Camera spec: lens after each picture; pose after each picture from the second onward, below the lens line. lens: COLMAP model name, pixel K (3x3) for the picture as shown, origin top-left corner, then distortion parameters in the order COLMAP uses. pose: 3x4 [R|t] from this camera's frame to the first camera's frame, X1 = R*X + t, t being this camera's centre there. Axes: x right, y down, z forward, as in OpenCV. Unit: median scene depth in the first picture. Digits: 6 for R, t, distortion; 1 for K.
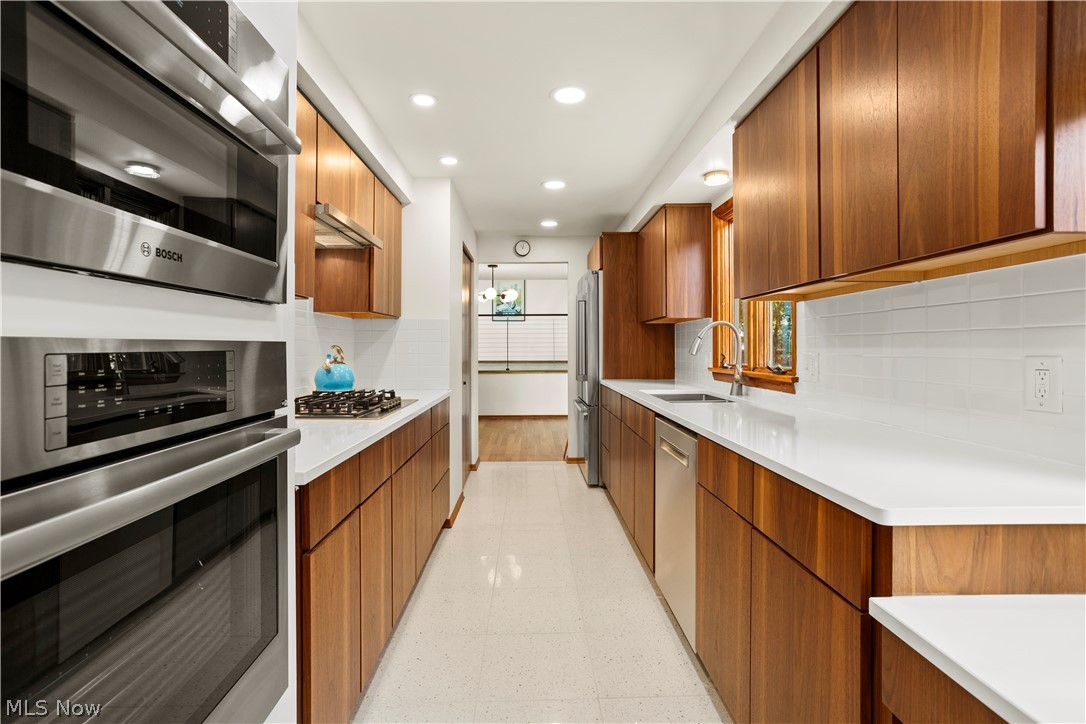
lens RADIAL K [[531.8, 0, 543.8], [0, 531.8, 352.3], [0, 0, 1]] dist [-0.045196, 0.037695]
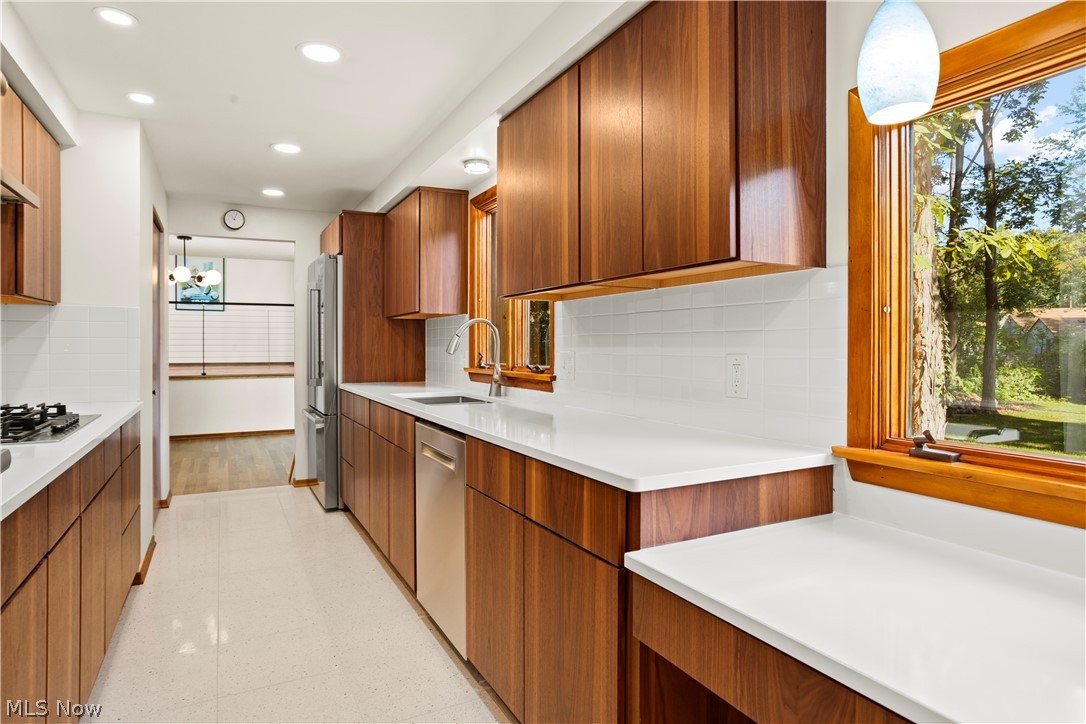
lens RADIAL K [[621.0, 0, 543.0], [0, 621.0, 362.0], [0, 0, 1]] dist [-0.002951, 0.043248]
pose [[0.902744, -0.009289, 0.430078, -0.063870], [0.001940, 0.999845, 0.017523, -0.000030], [-0.430174, -0.014984, 0.902622, -0.081632]]
